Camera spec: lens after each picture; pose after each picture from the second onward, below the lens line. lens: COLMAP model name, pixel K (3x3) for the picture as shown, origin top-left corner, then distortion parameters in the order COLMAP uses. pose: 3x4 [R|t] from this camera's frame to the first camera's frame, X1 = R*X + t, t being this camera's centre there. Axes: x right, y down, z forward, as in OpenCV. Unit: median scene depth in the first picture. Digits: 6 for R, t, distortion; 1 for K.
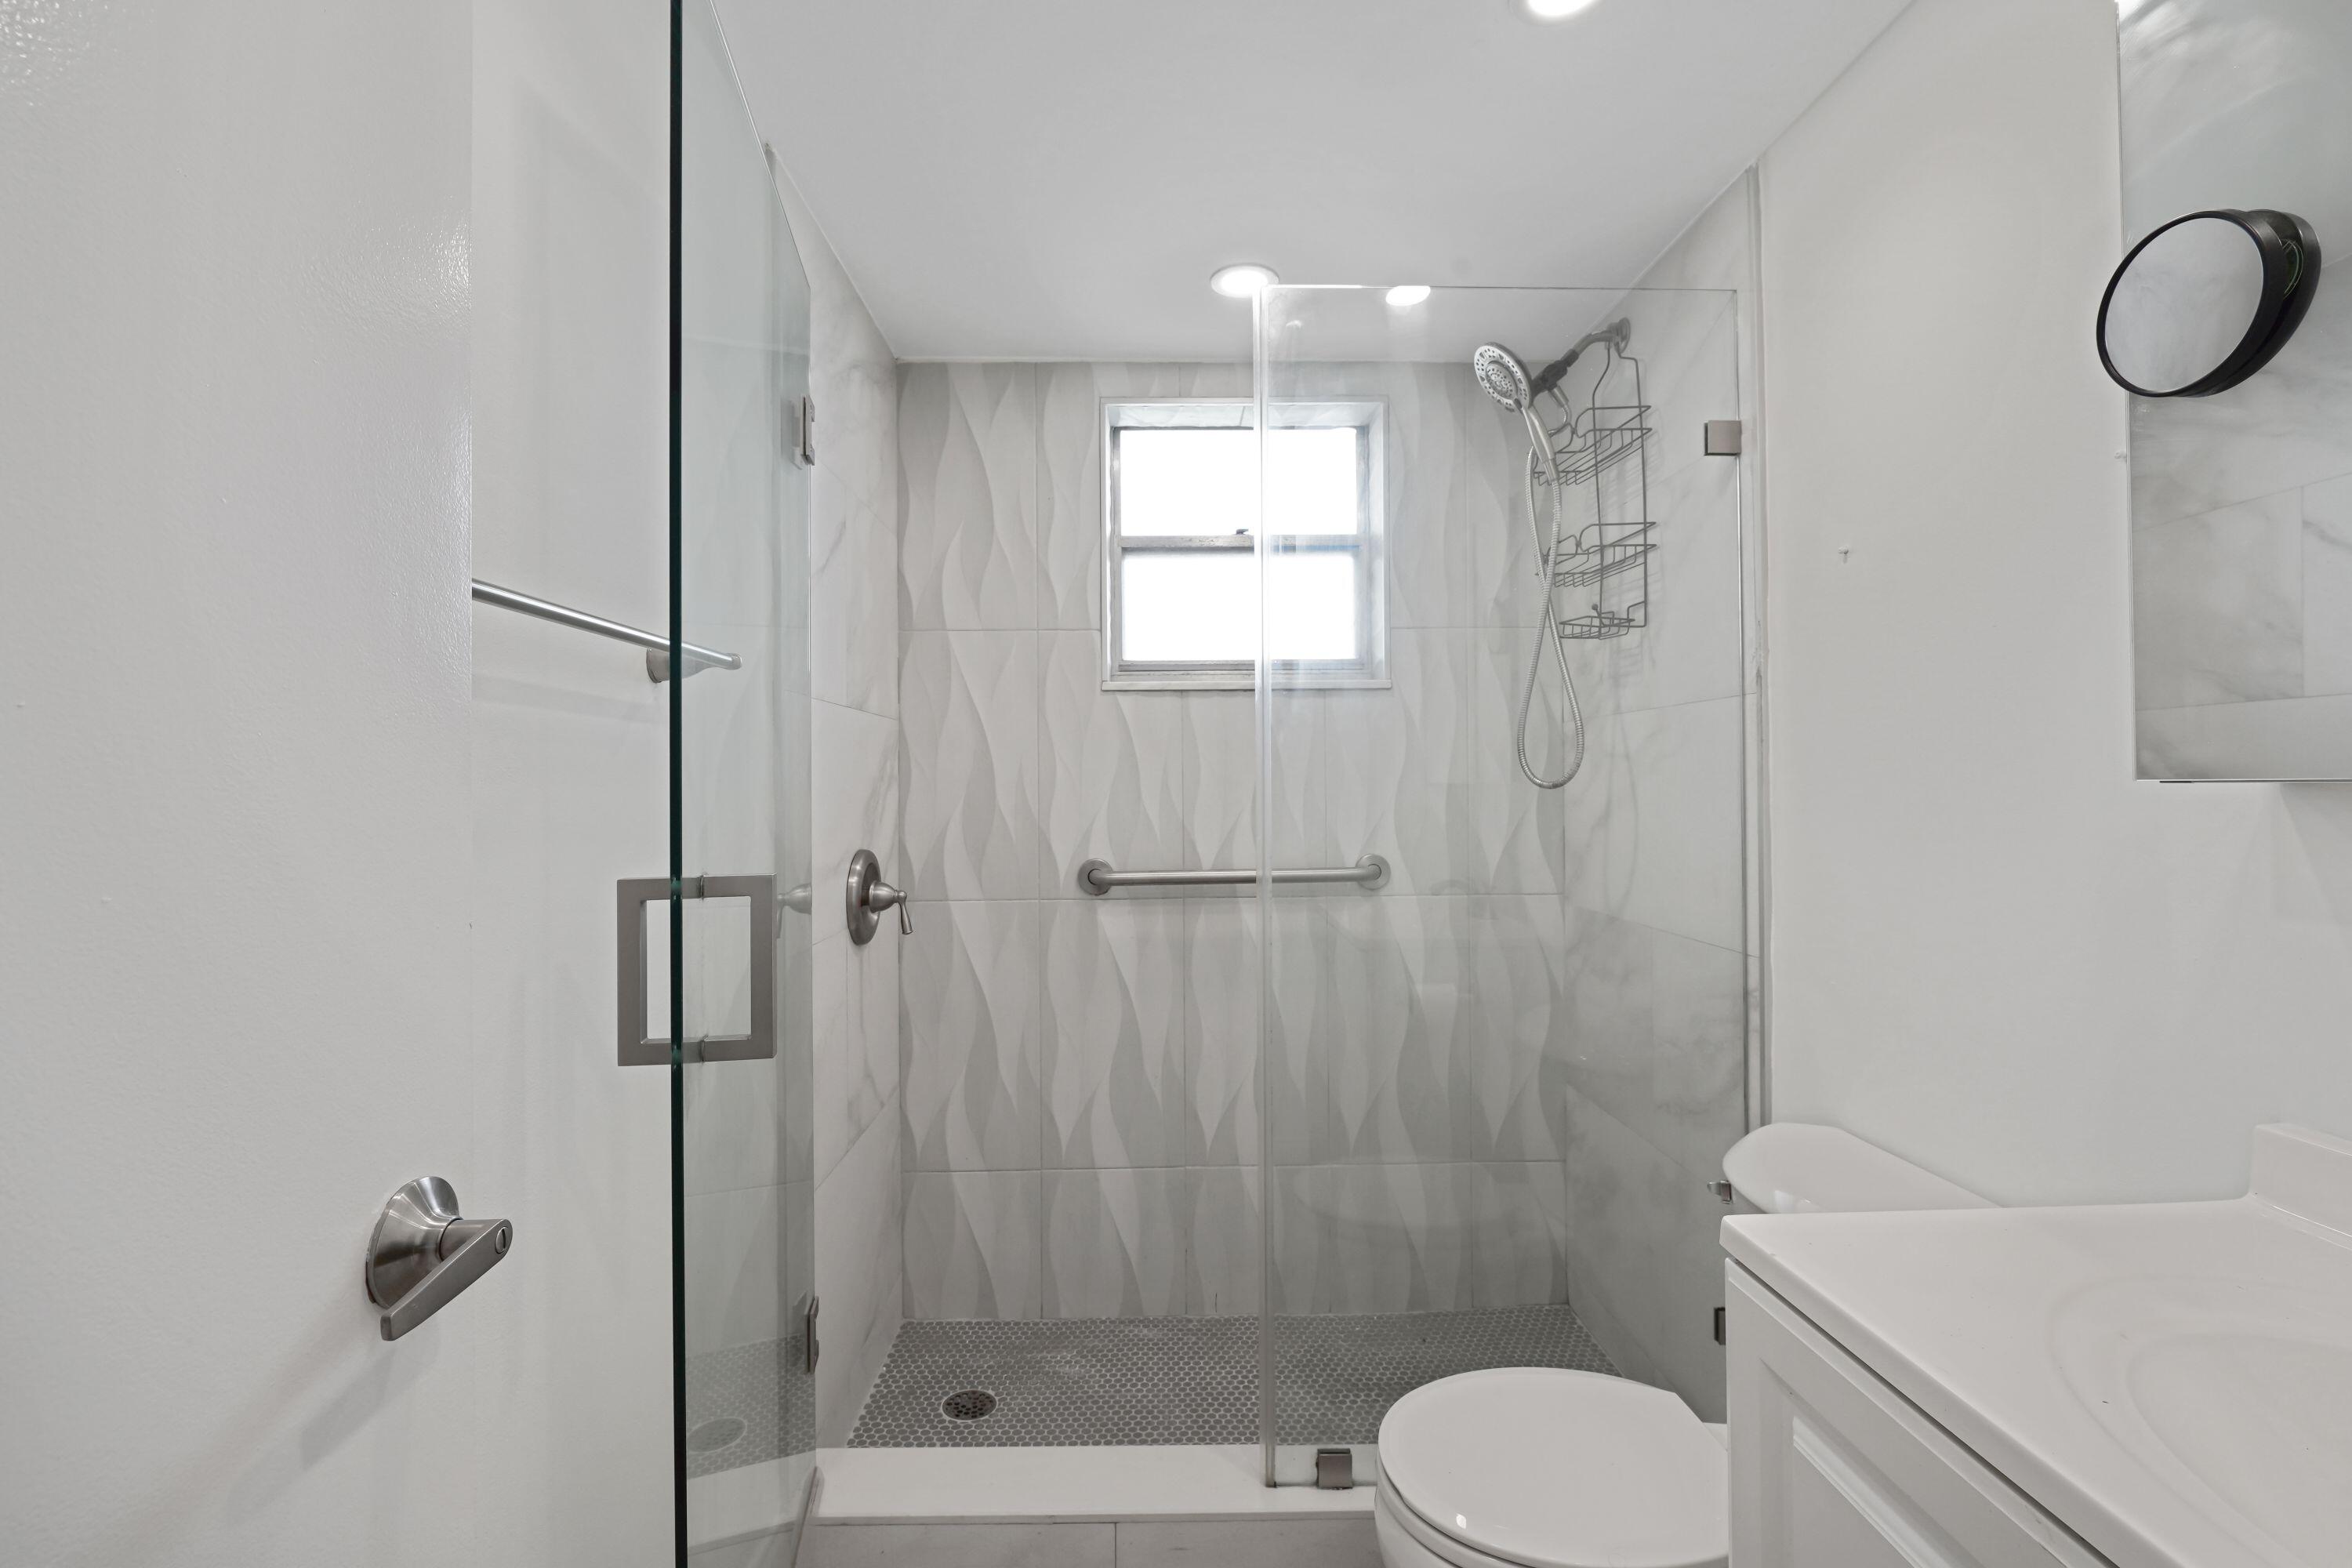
lens RADIAL K [[1029.7, 0, 1176.0], [0, 1029.7, 784.0], [0, 0, 1]] dist [0.000052, -0.000143]
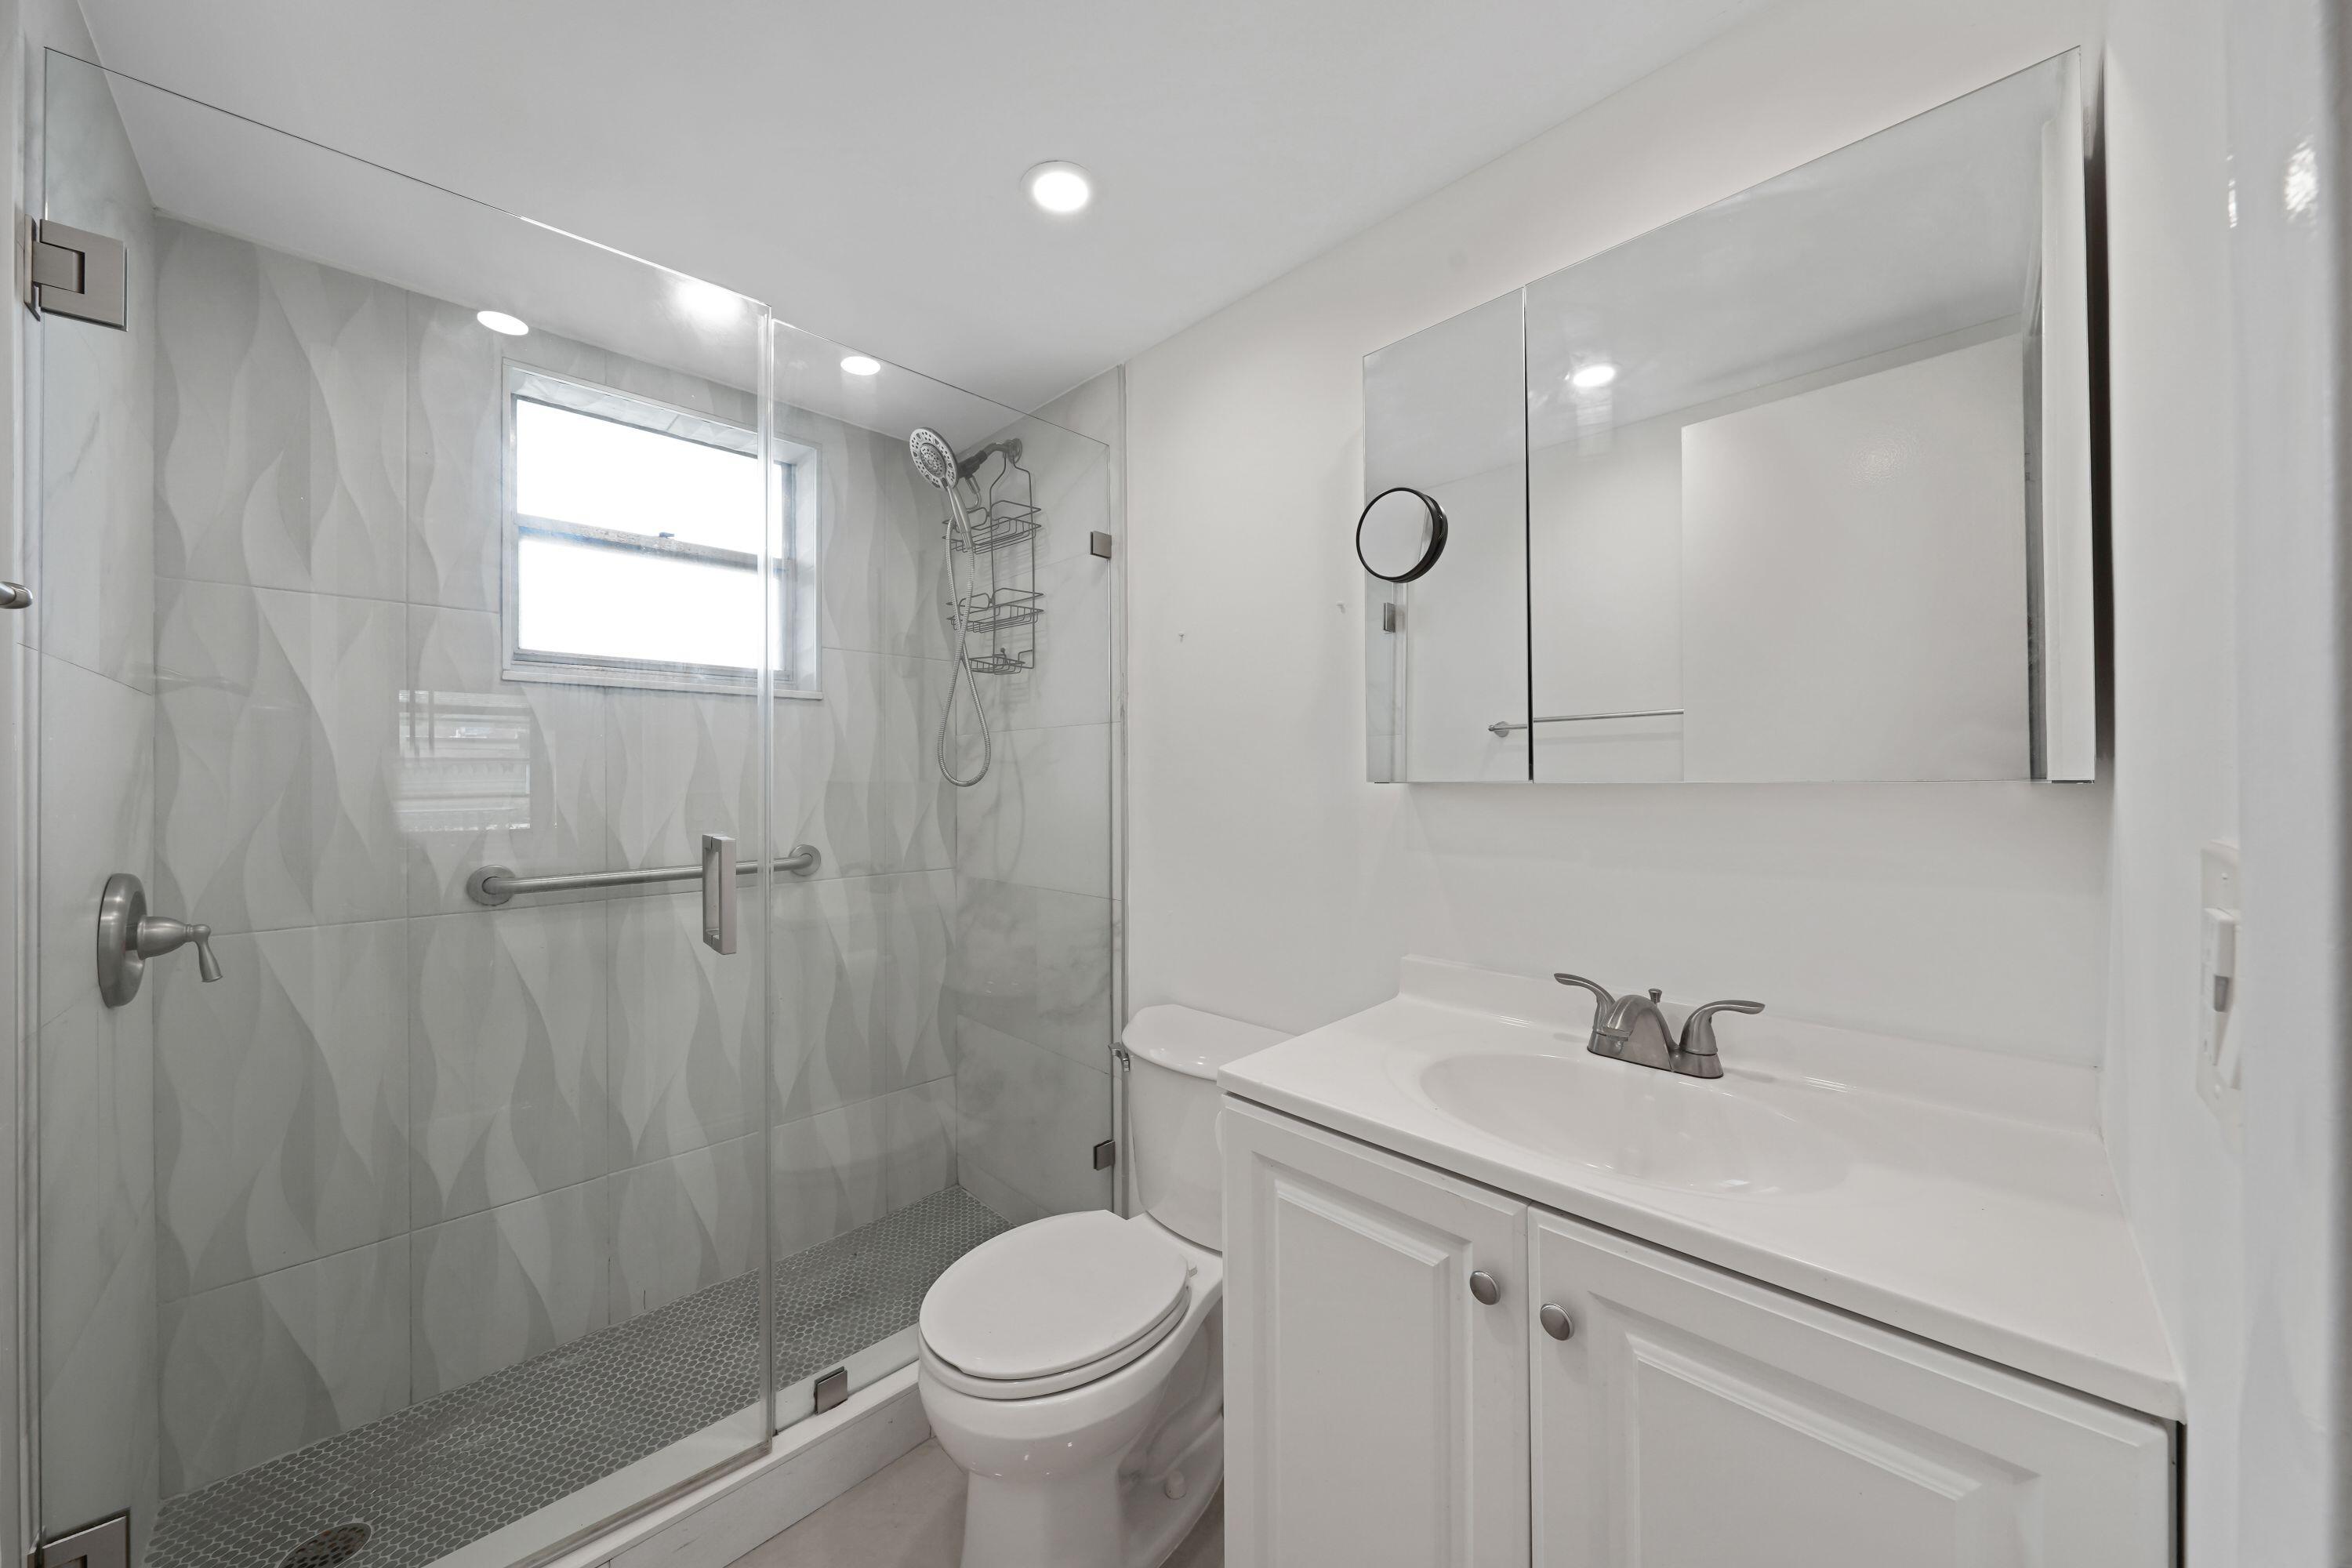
lens RADIAL K [[822.8, 0, 1176.0], [0, 822.8, 784.0], [0, 0, 1]] dist [-0.000268, -0.000039]
pose [[0.724971, -0.000244, 0.688779, -0.145928], [-0.001270, 0.999998, 0.001691, -0.000901], [-0.688778, -0.002100, 0.724969, 0.066362]]
